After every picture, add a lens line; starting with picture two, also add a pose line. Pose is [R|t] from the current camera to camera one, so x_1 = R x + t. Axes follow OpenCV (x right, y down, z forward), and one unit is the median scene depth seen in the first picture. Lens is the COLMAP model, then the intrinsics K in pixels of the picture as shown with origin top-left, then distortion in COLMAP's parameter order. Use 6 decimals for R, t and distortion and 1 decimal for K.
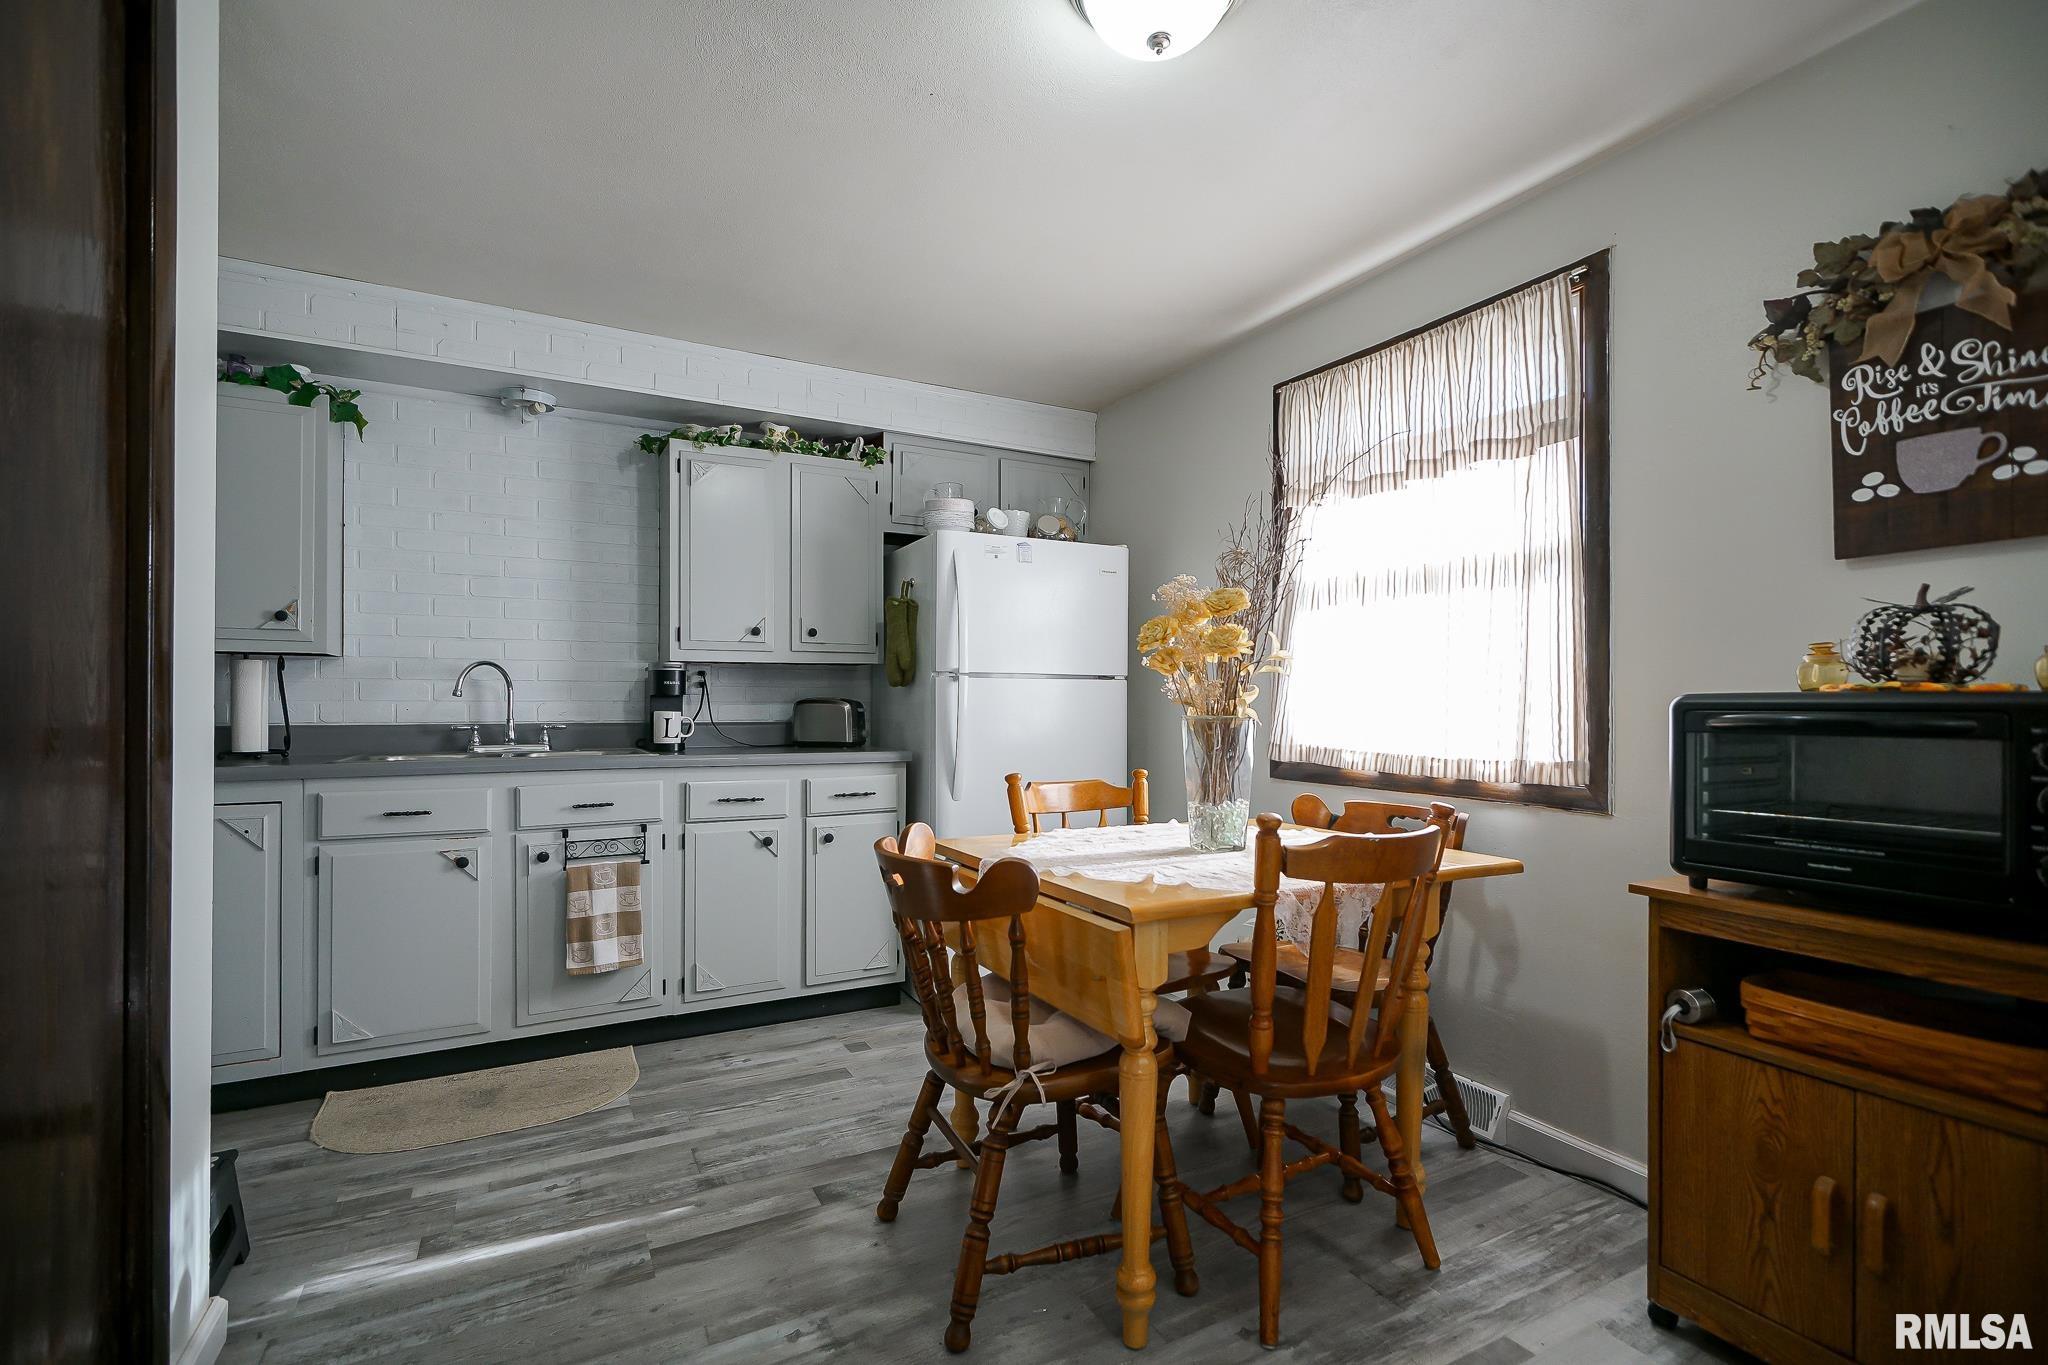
lens RADIAL K [[919.3, 0, 1041.9], [0, 919.3, 697.2], [0, 0, 1]] dist [-0.001620, 0.001296]
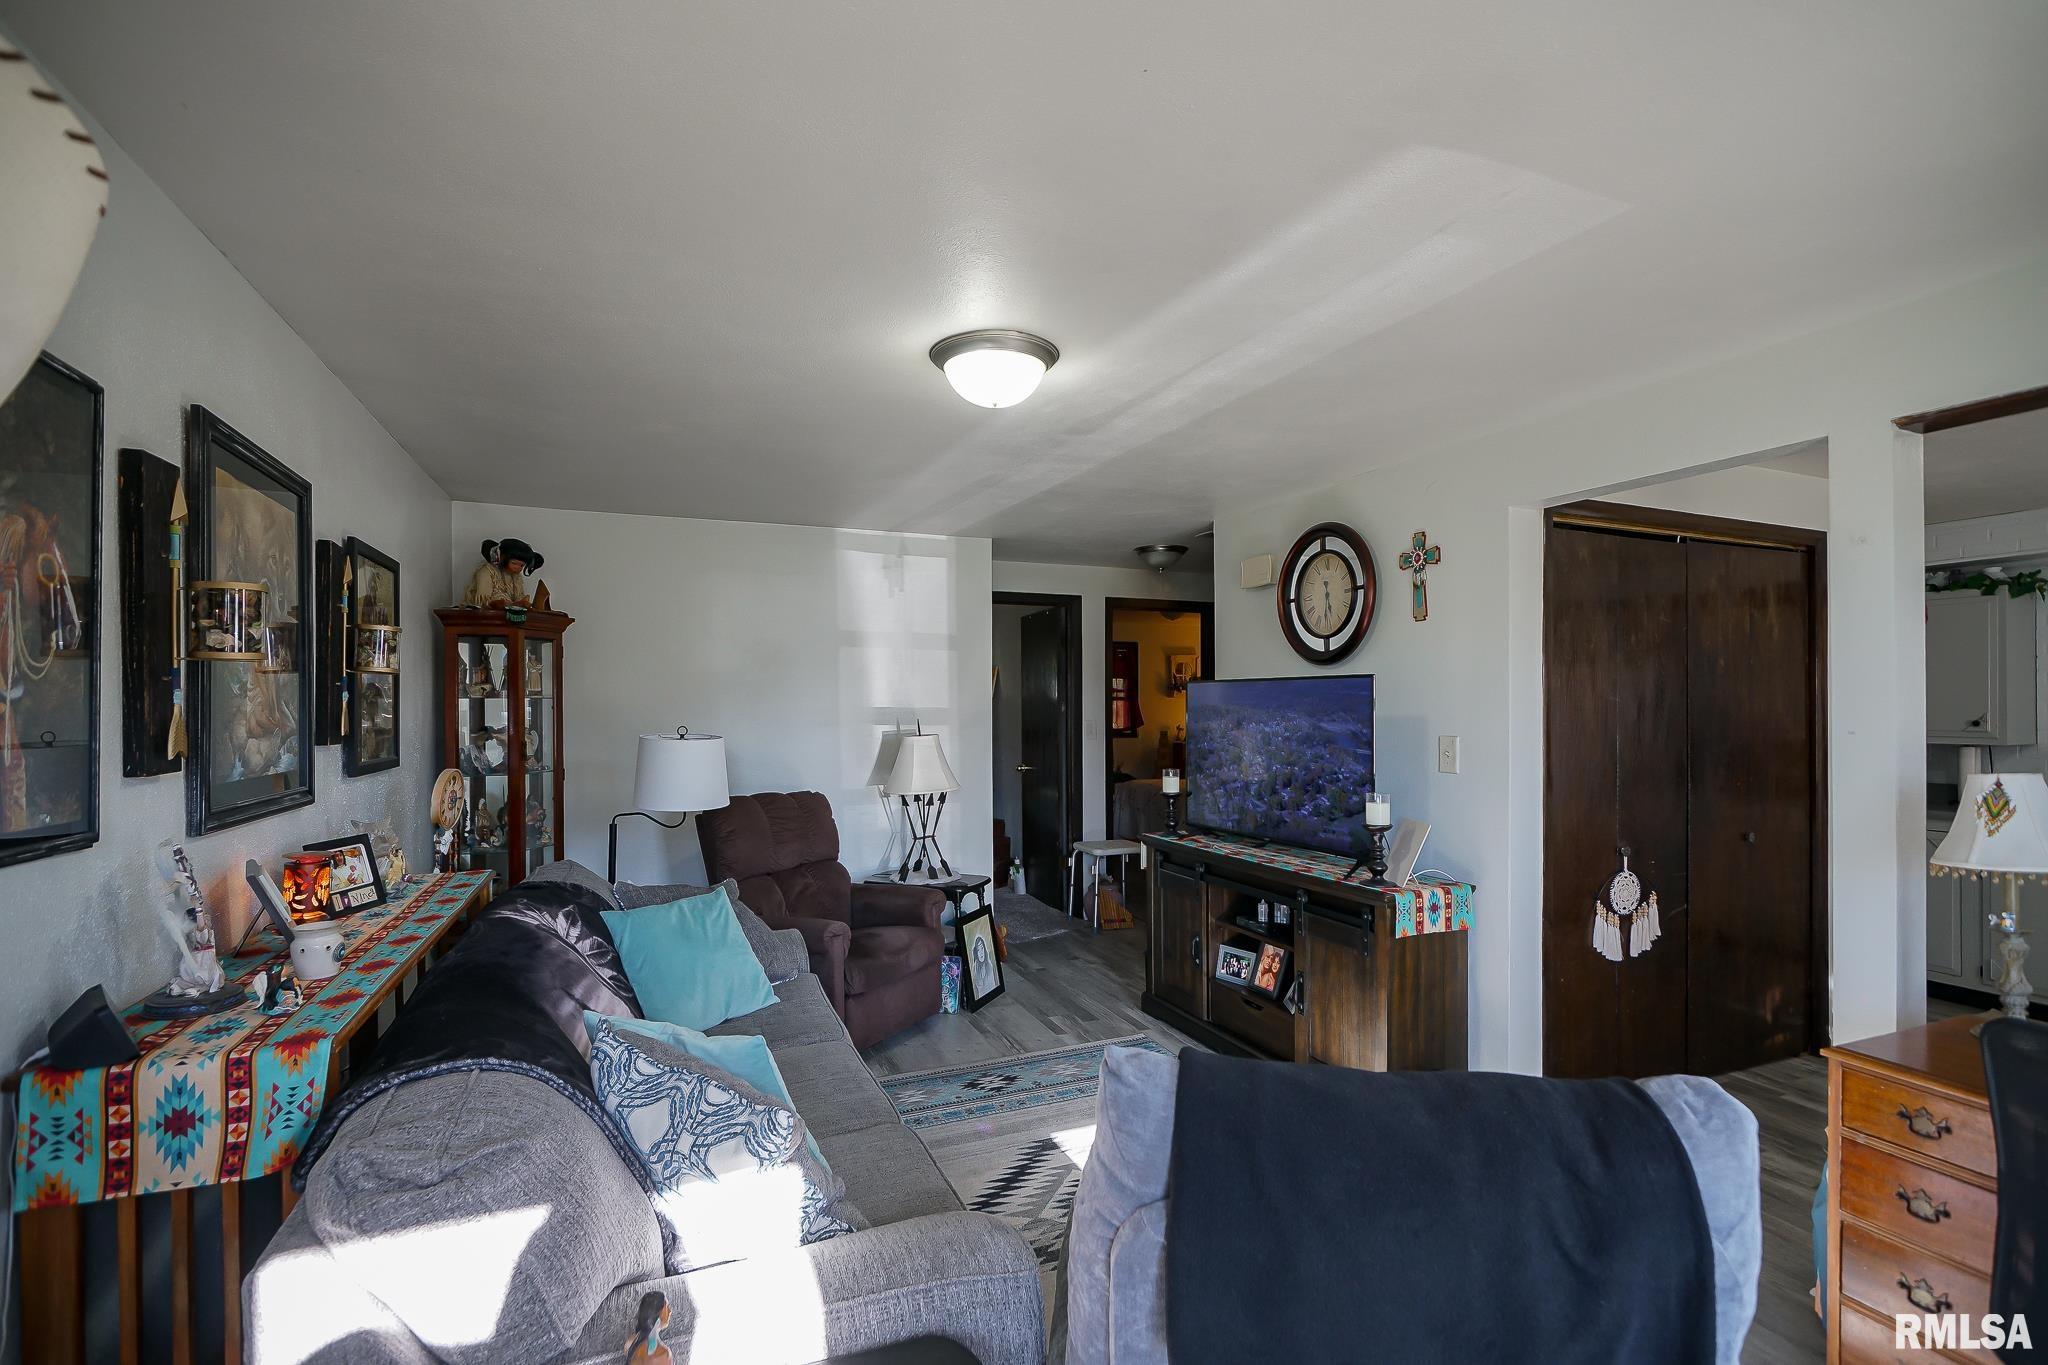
lens RADIAL K [[943.0, 0, 1033.3], [0, 943.0, 689.2], [0, 0, 1]] dist [-0.002923, 0.002531]
pose [[-0.089484, -0.014895, -0.995877, 1.545019], [0.001702, 0.999884, -0.015108, -0.188721], [0.995987, -0.003047, -0.089448, -0.836779]]
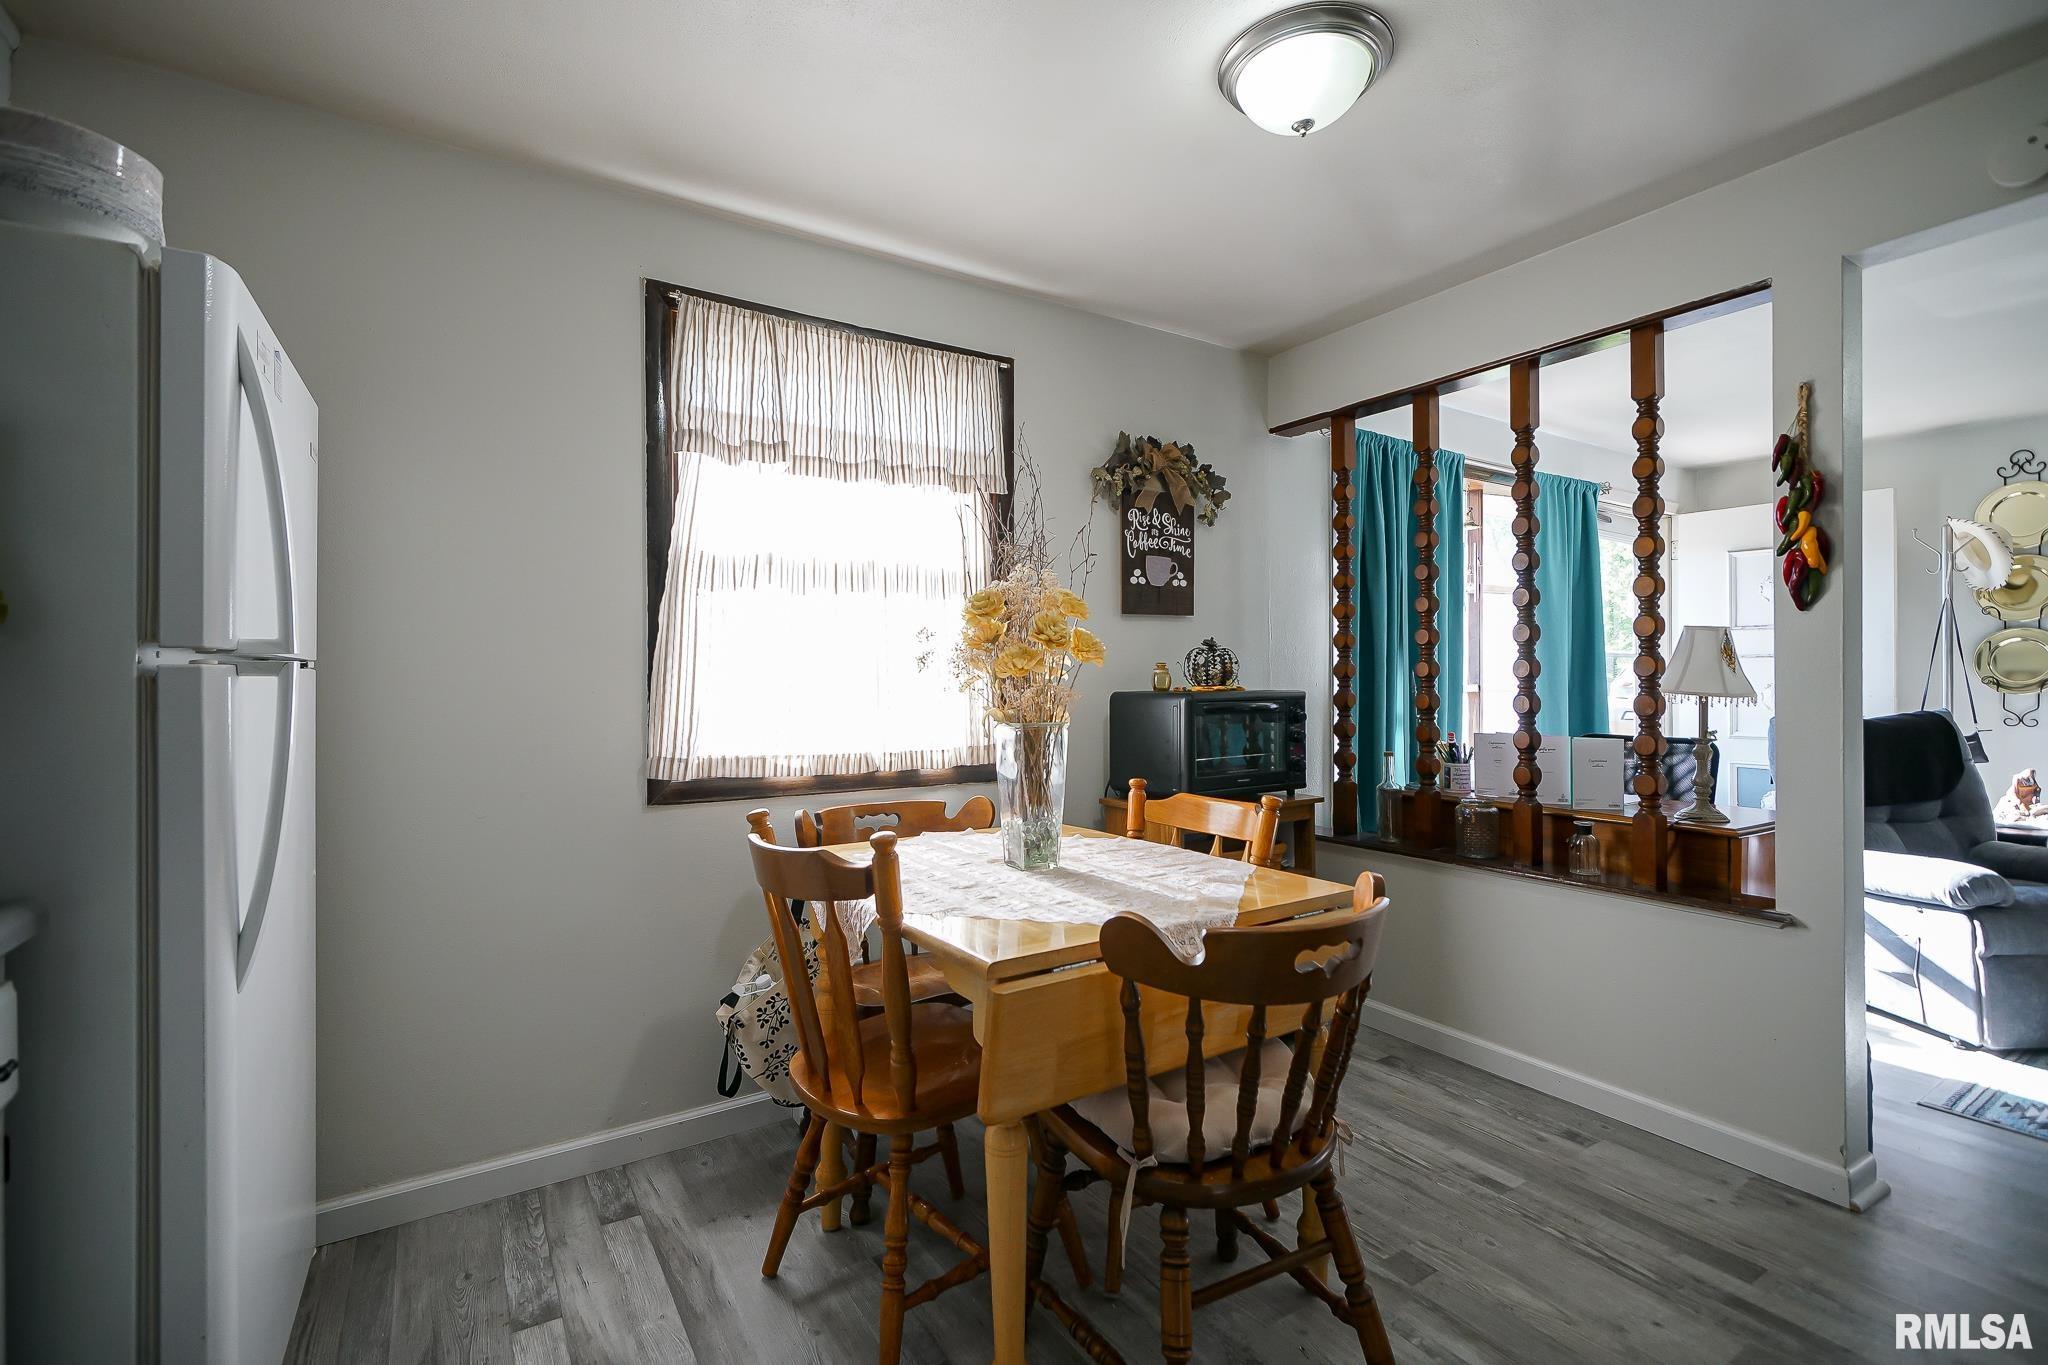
lens RADIAL K [[943.0, 0, 1033.3], [0, 943.0, 689.2], [0, 0, 1]] dist [-0.002923, 0.002531]
pose [[-0.067178, -0.011733, 0.997672, -0.734850], [-0.000241, 0.999931, 0.011743, -0.021341], [-0.997741, 0.000548, -0.067176, 1.024106]]
